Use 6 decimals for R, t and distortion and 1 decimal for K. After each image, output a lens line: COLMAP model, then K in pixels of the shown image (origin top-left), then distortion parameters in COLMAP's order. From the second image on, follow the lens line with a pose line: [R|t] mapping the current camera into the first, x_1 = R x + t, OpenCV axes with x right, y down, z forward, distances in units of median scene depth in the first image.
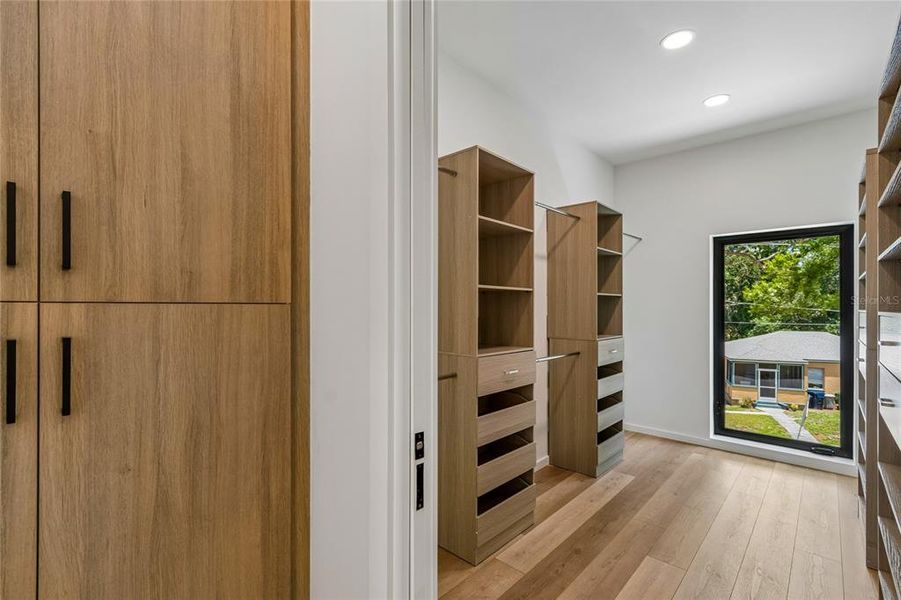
lens RADIAL K [[411.6, 0, 443.2], [0, 411.6, 311.3], [0, 0, 1]] dist [0.000651, -0.000647]
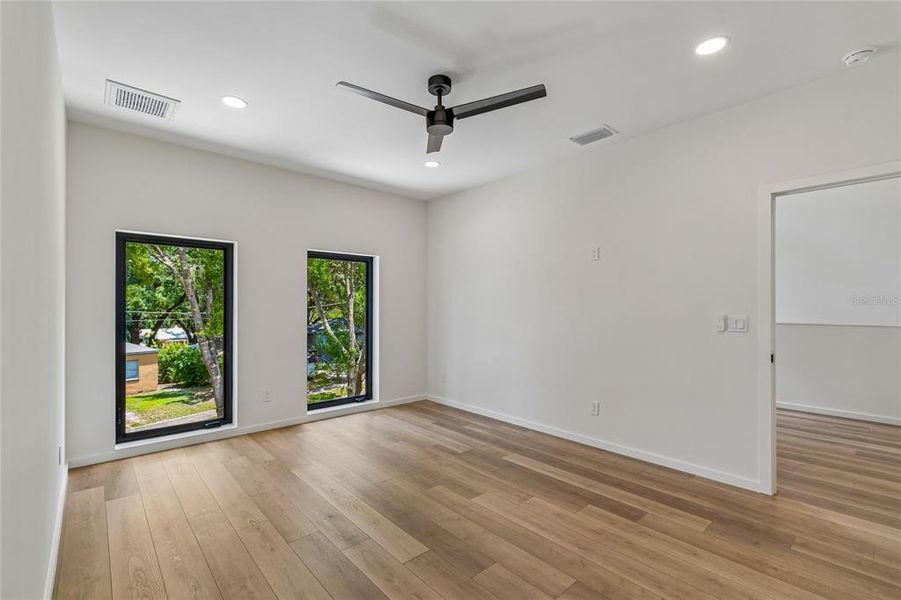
lens RADIAL K [[398.5, 0, 455.1], [0, 398.5, 306.7], [0, 0, 1]] dist [-0.000229, -0.000020]
pose [[0.143250, 0.004350, 0.989677, -0.149568], [0.001499, 0.999988, -0.004613, -0.003107], [-0.989685, 0.002144, 0.143242, 0.118868]]
